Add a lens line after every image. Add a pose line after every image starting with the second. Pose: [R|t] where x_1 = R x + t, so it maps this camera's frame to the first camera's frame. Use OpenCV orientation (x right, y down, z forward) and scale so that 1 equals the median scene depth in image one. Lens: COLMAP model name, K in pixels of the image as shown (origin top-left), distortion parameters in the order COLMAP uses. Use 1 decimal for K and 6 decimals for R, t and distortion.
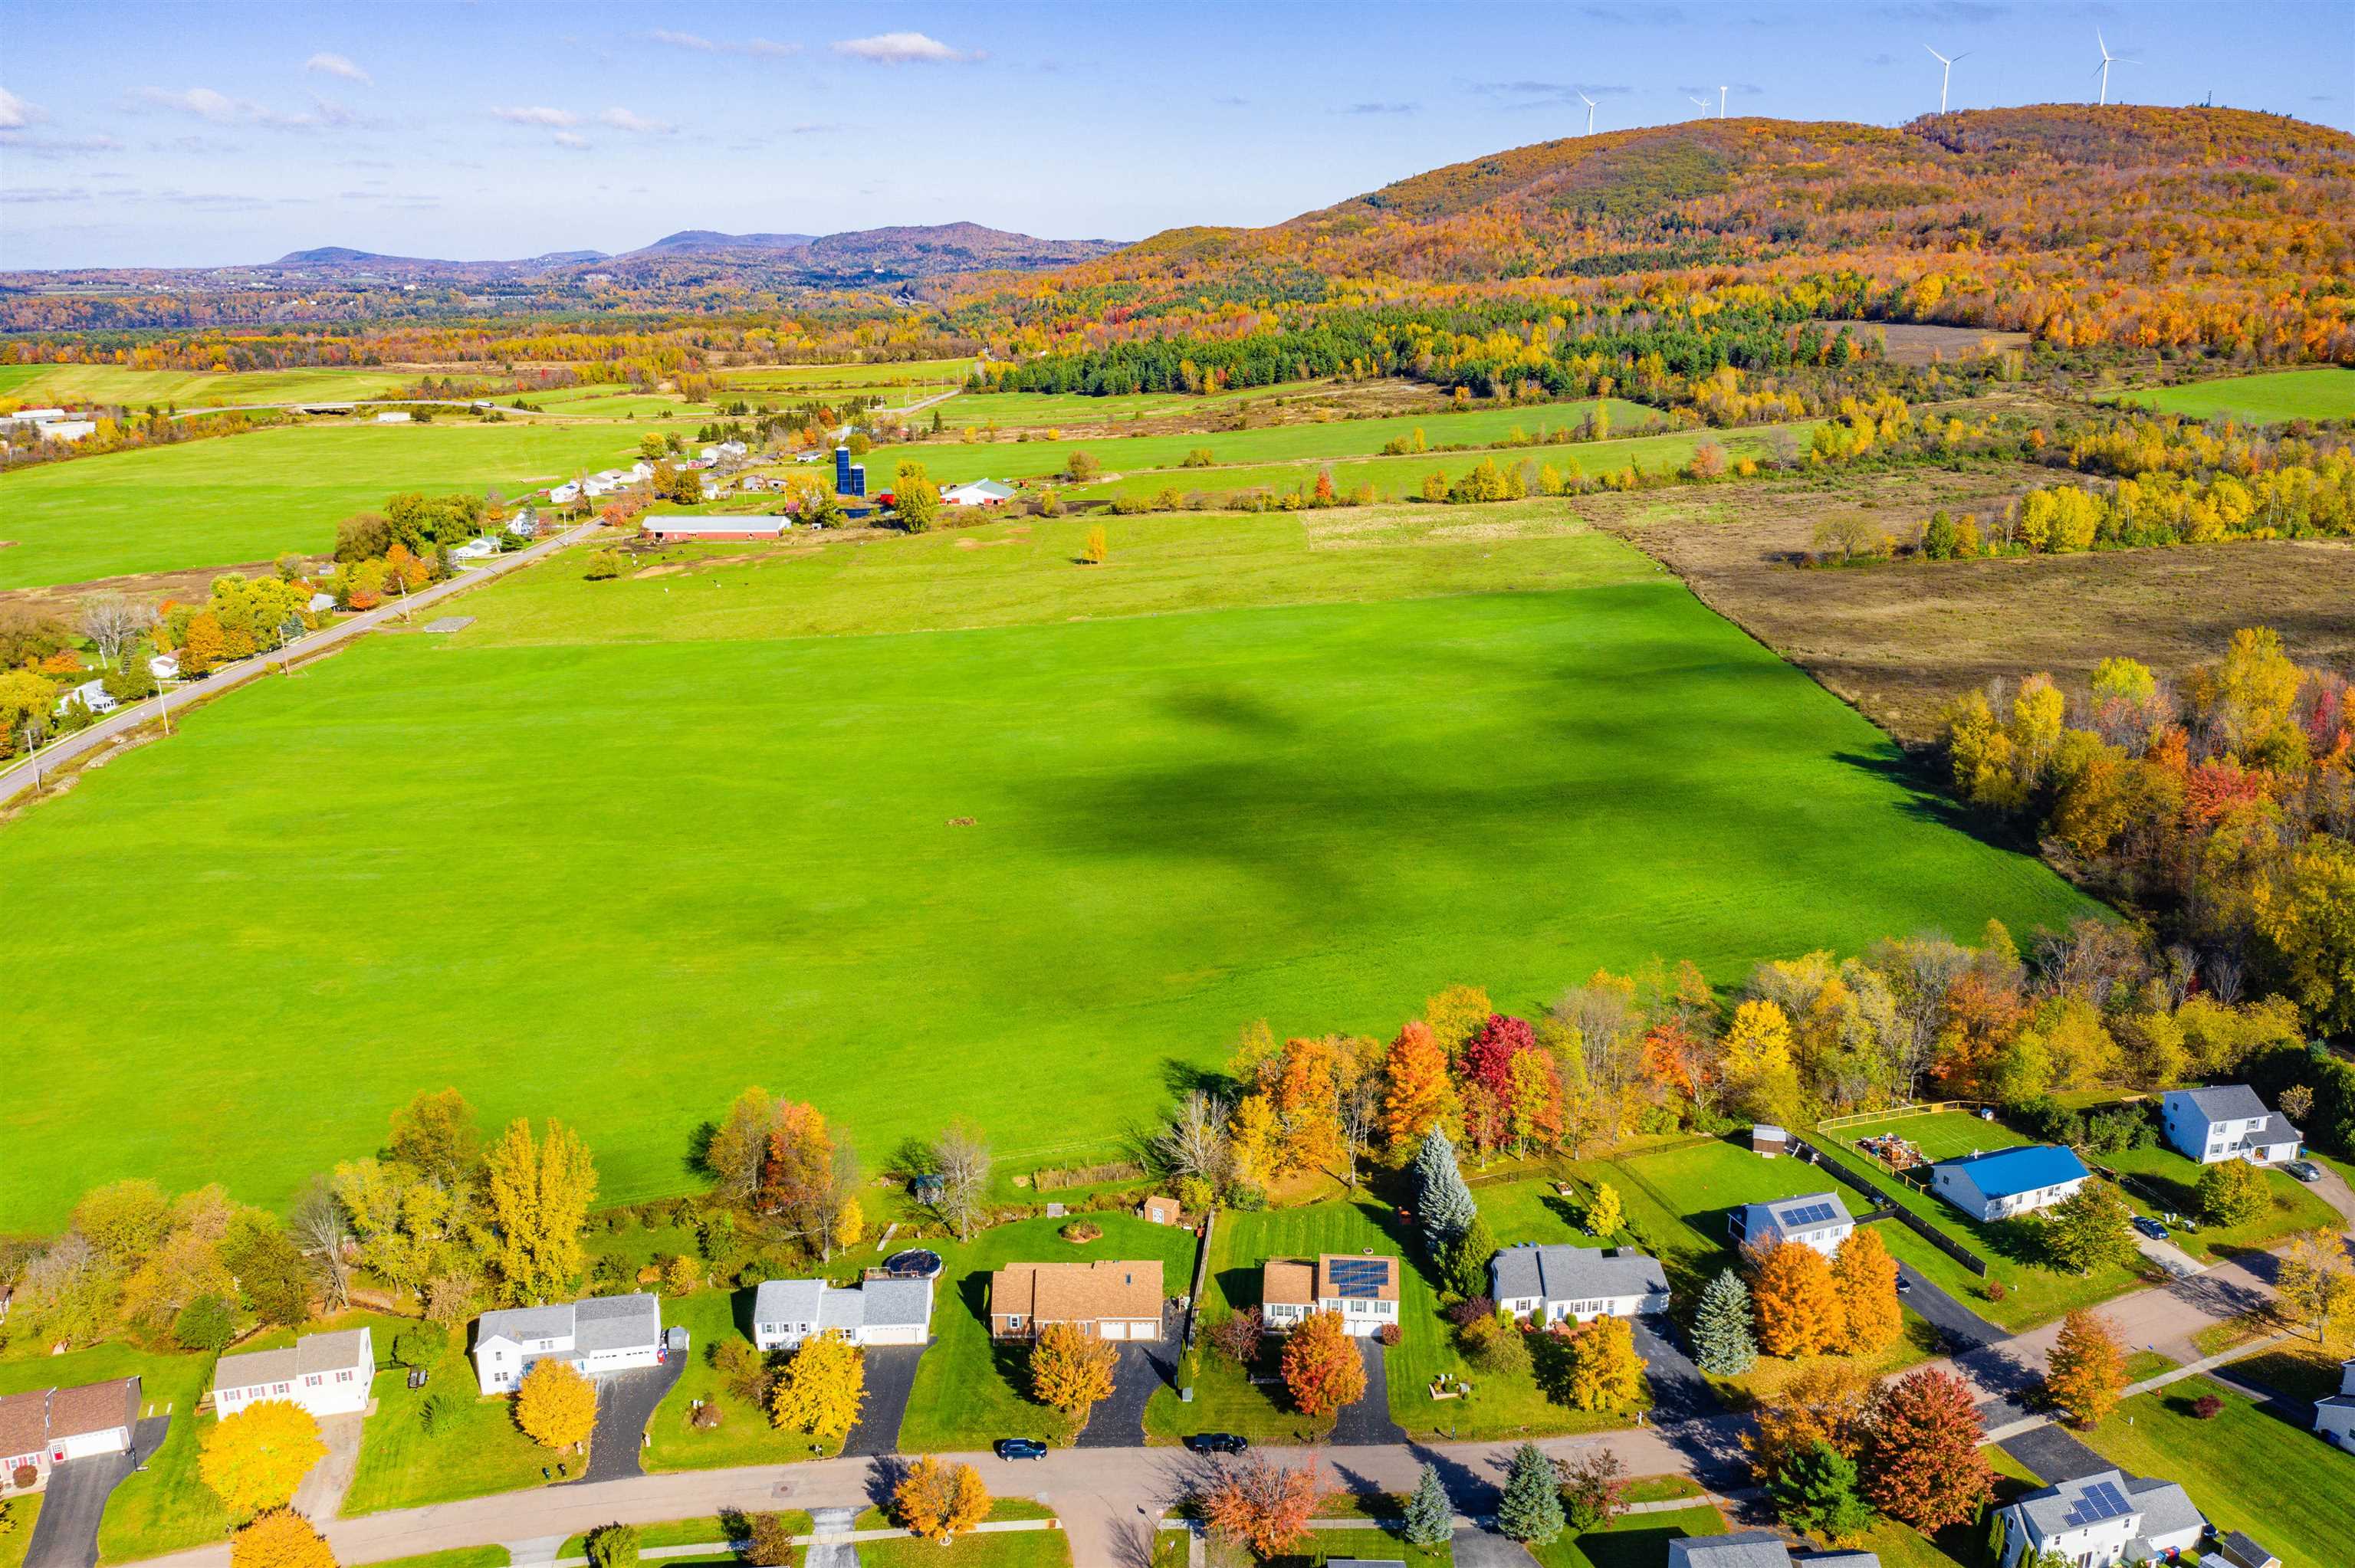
lens RADIAL K [[1847.3, 0, 1177.5], [0, 1847.3, 784.0], [0, 0, 1]] dist [-0.021032, 0.006304]
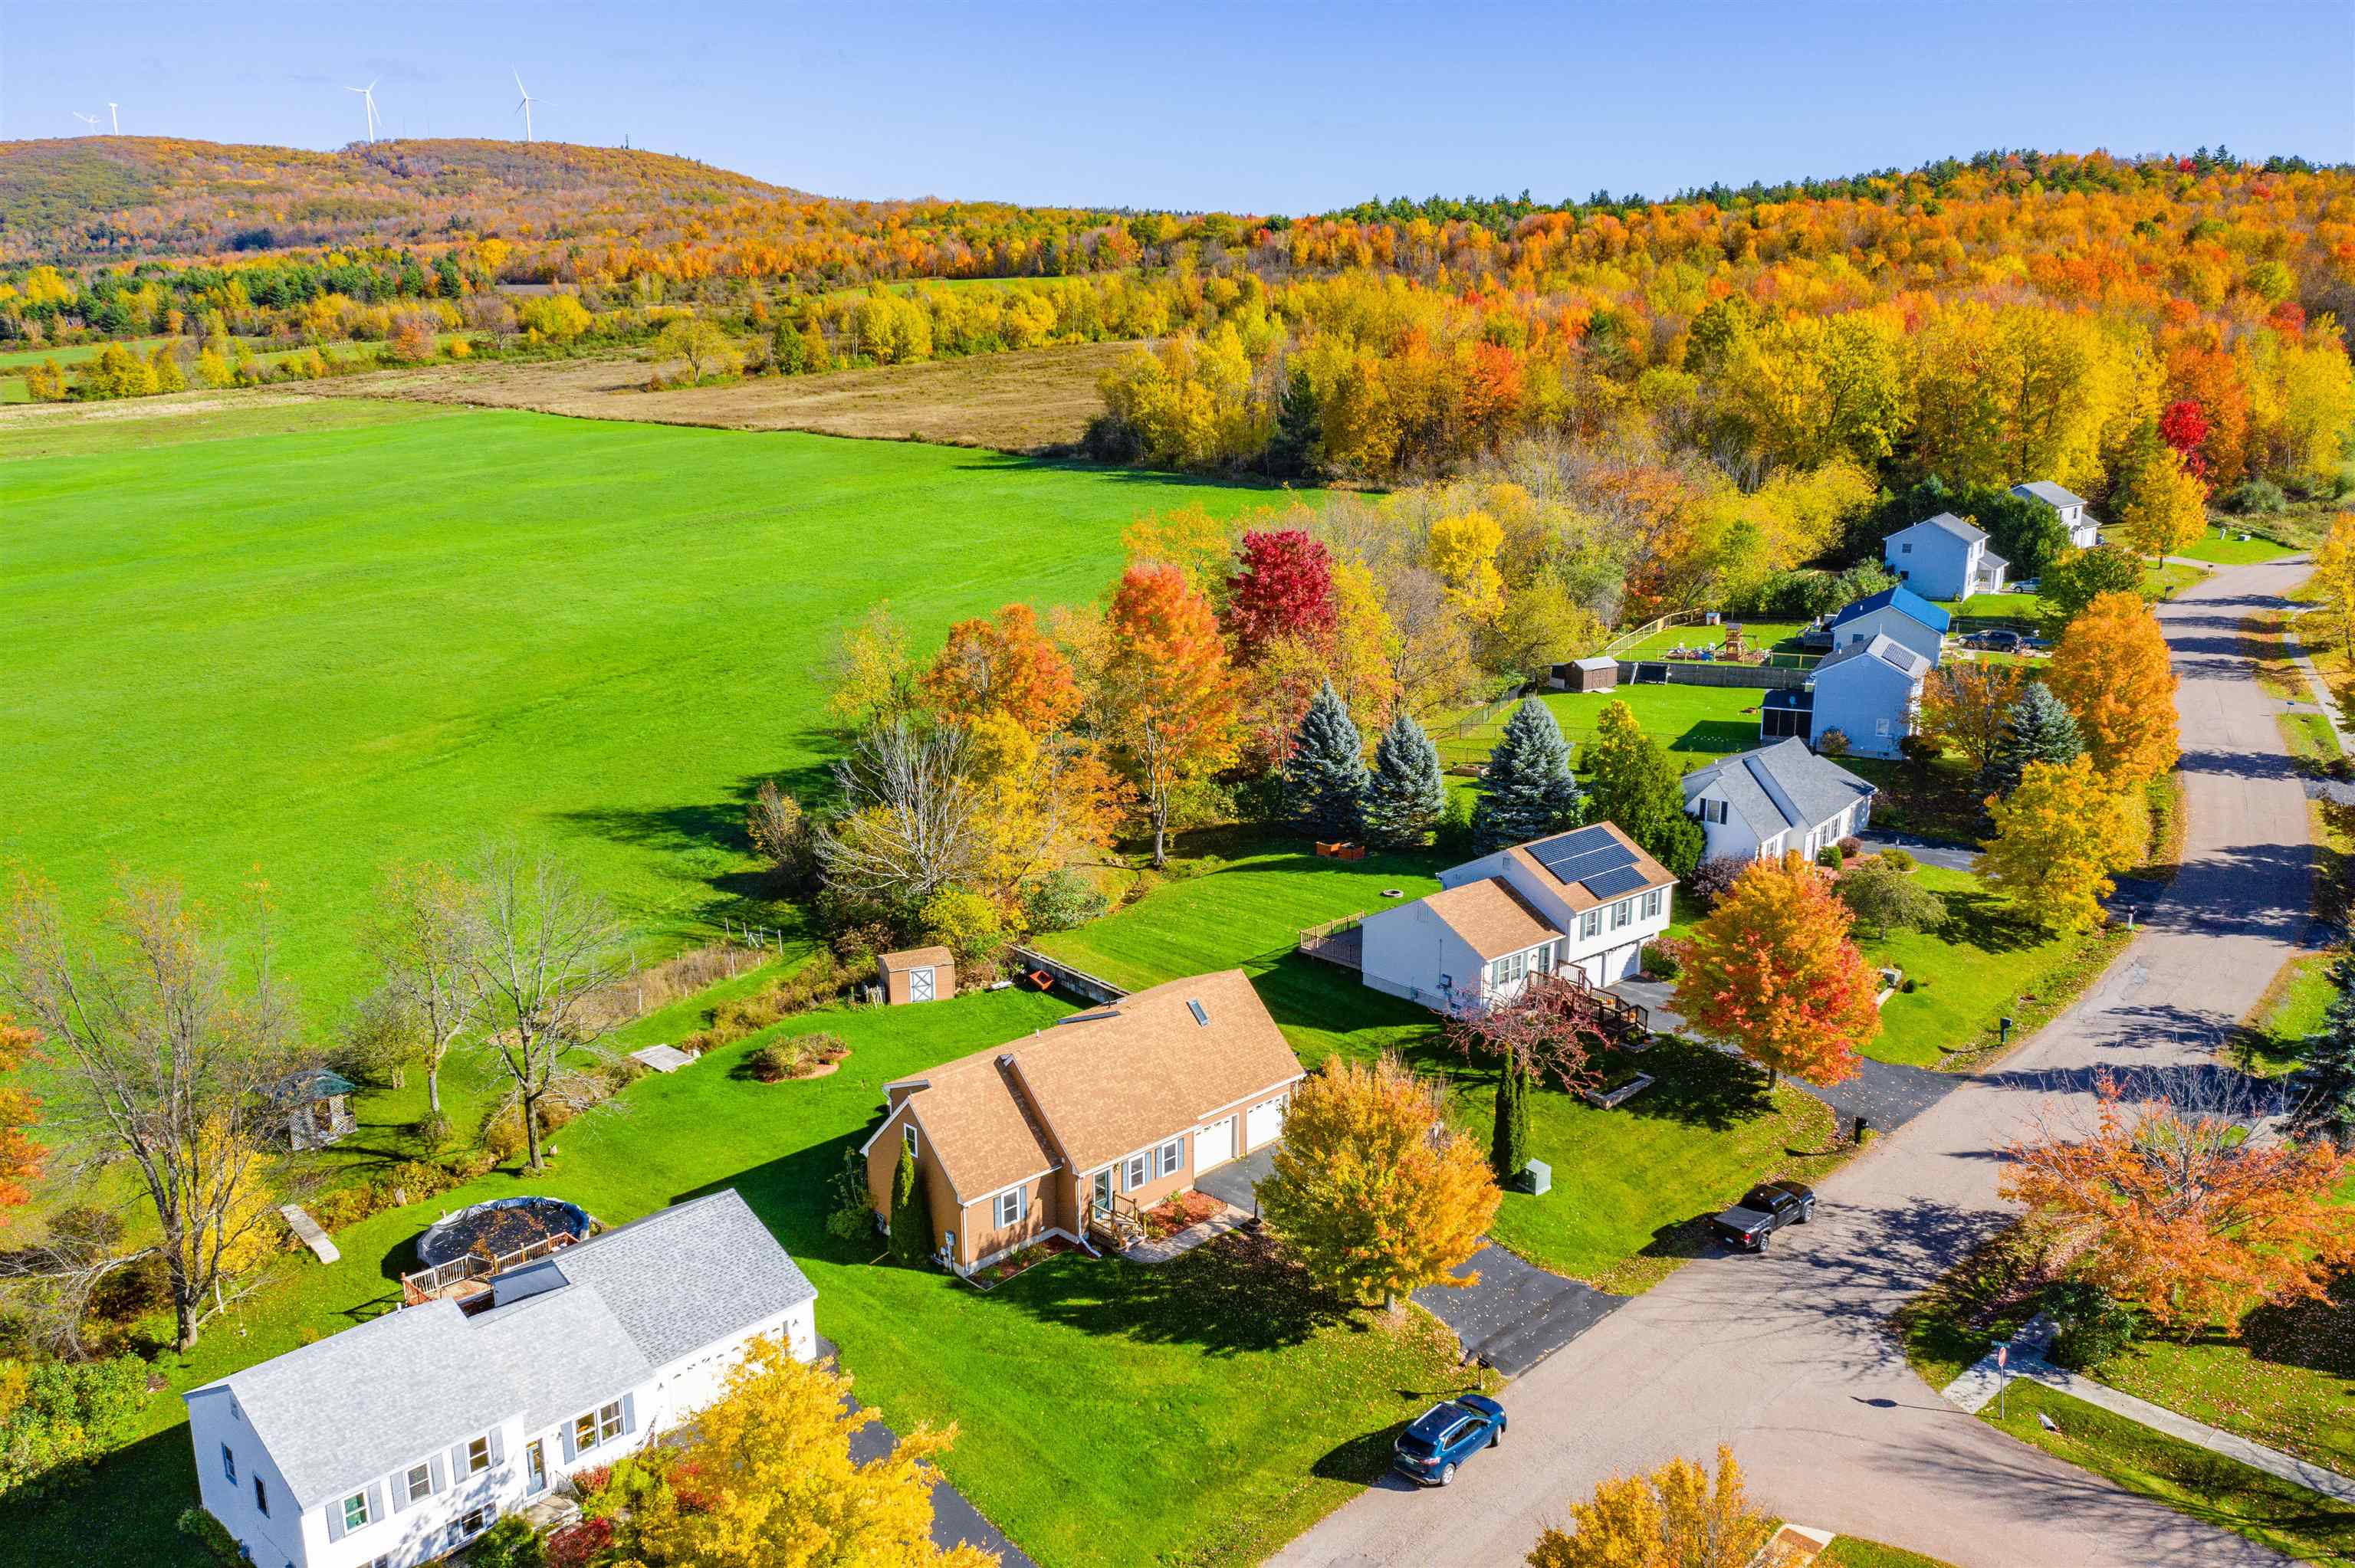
lens RADIAL K [[1836.0, 0, 1181.8], [0, 1836.0, 788.9], [0, 0, 1]] dist [-0.021837, 0.002734]
pose [[0.690206, -0.165707, 0.704384, -0.094013], [0.196151, 0.979825, 0.038301, 0.064266], [-0.696520, 0.111730, 0.708785, 0.225335]]
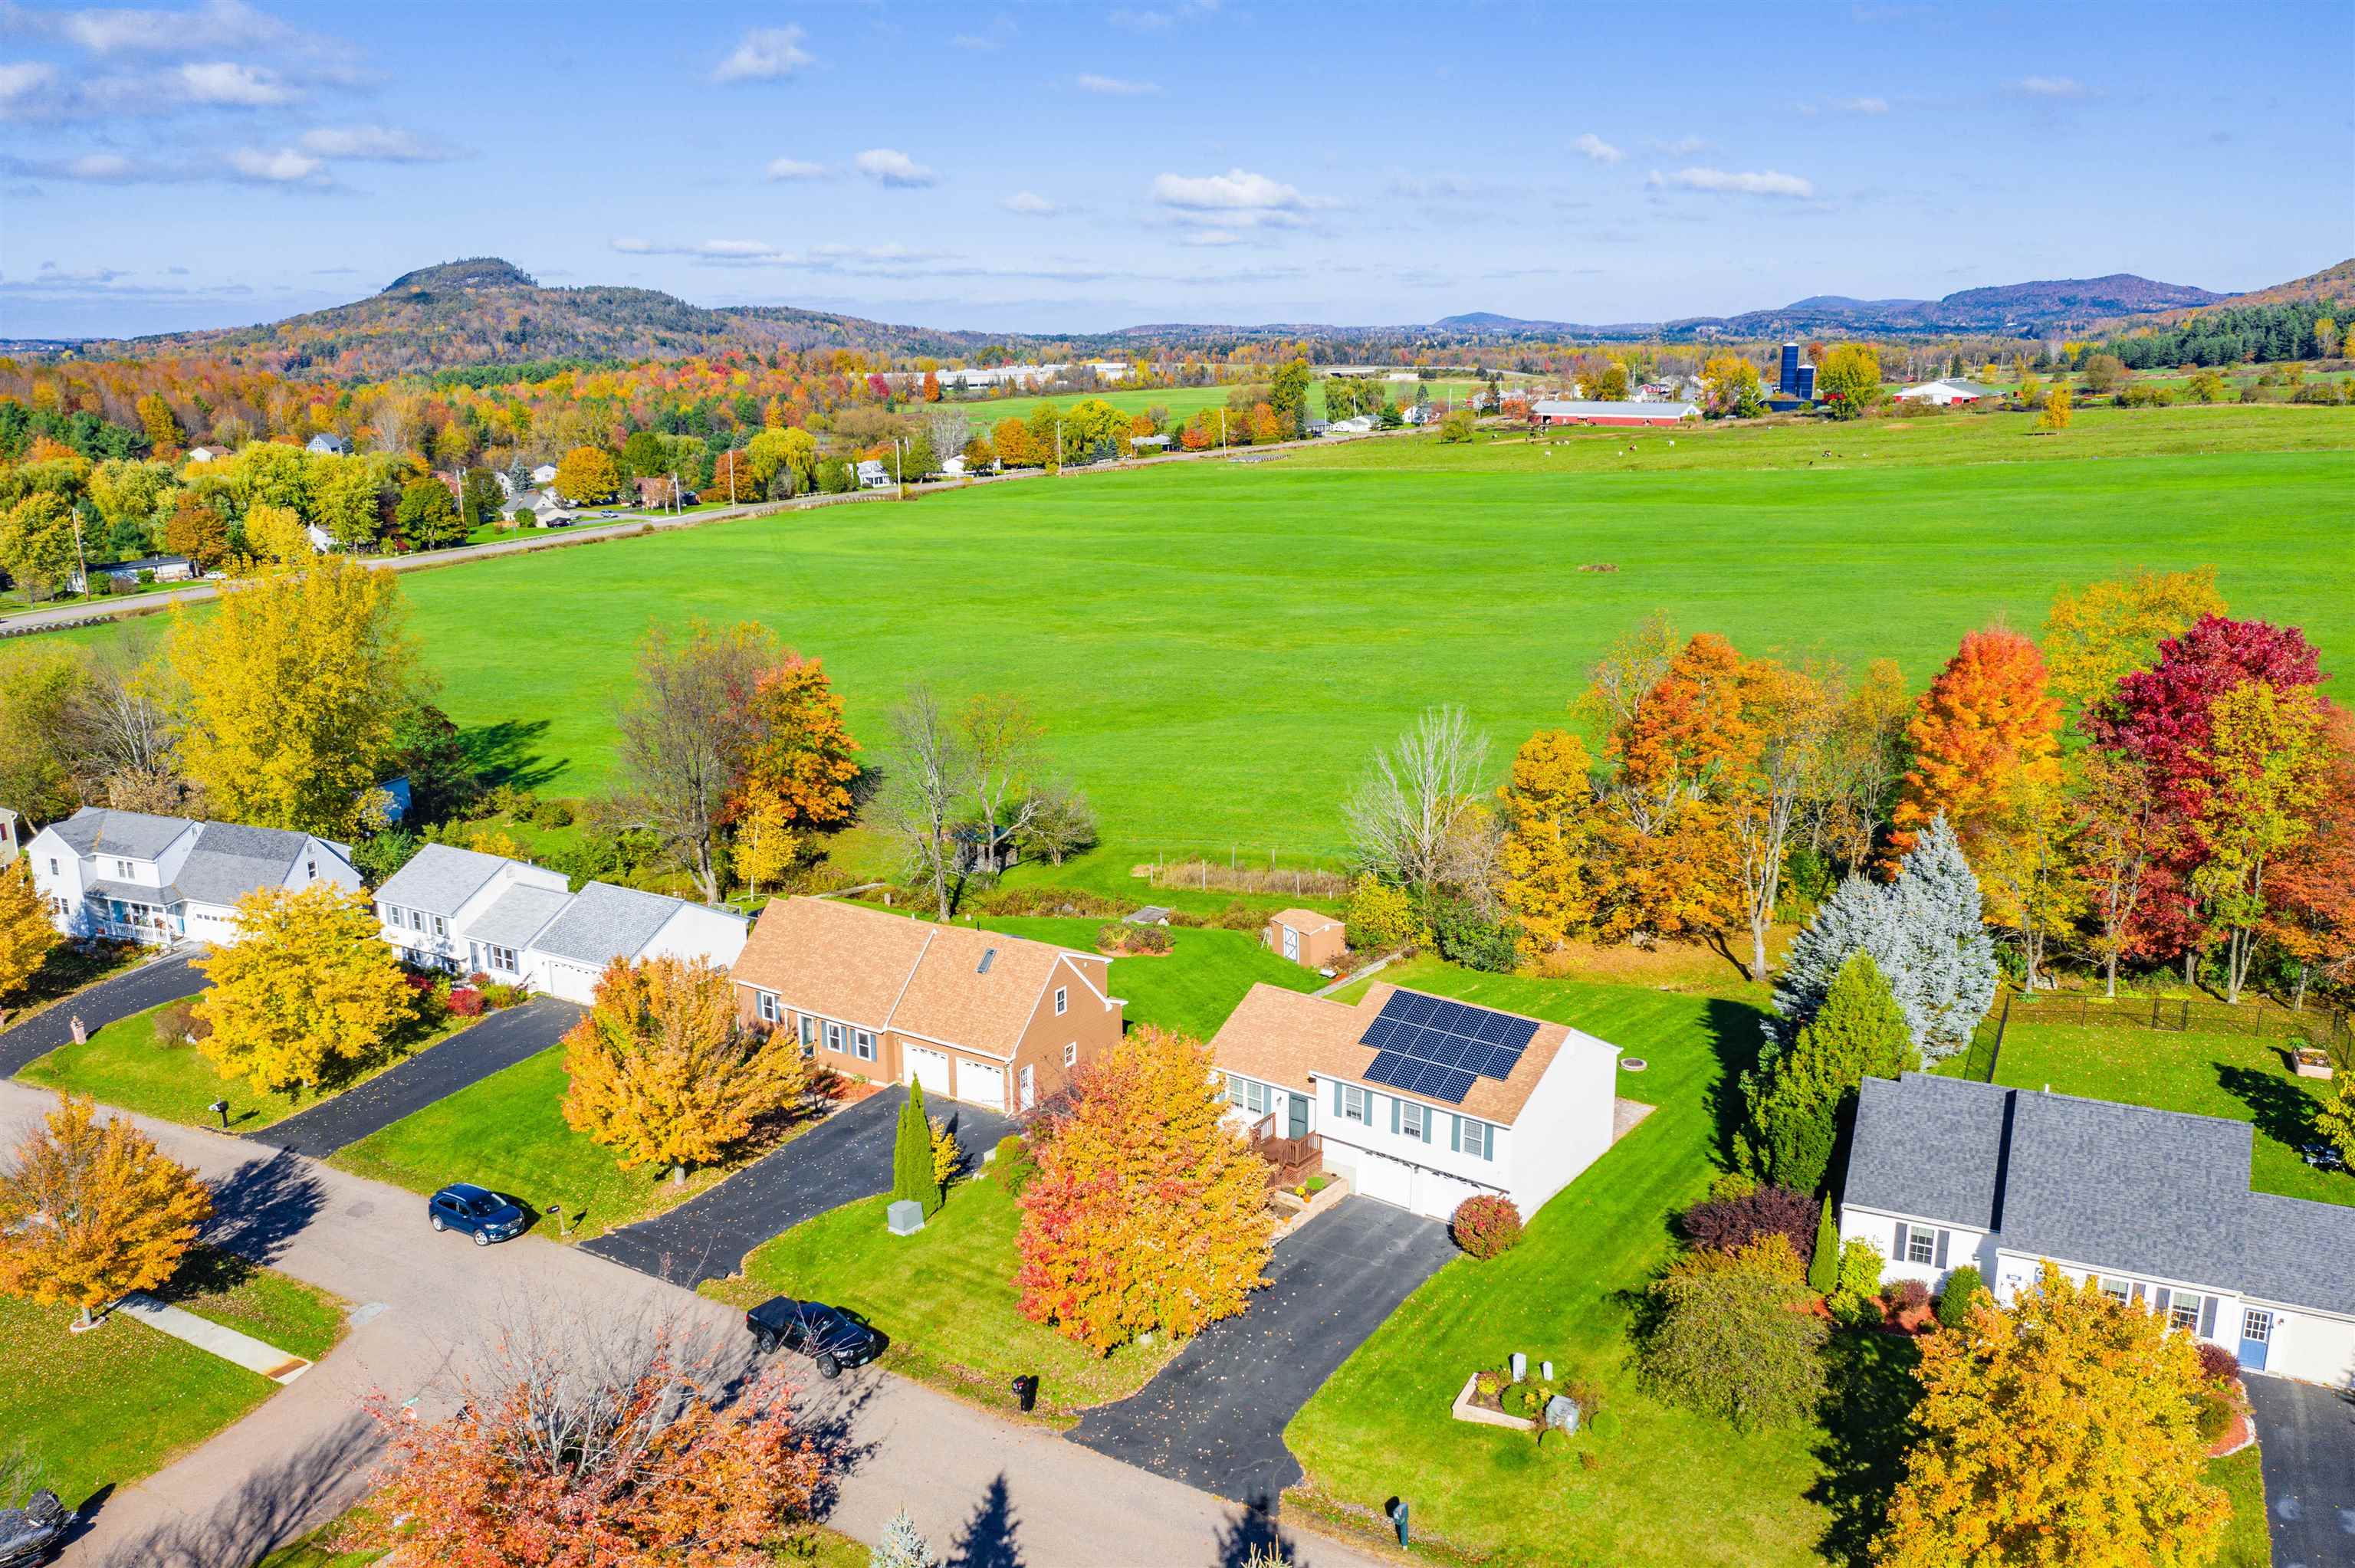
lens RADIAL K [[1842.6, 0, 1192.5], [0, 1842.6, 788.7], [0, 0, 1]] dist [-0.015657, 0.000844]
pose [[0.840191, 0.130082, -0.526458, 0.072037], [-0.149371, 0.988763, 0.005927, 0.068916], [0.521313, 0.073658, 0.850180, 0.207703]]
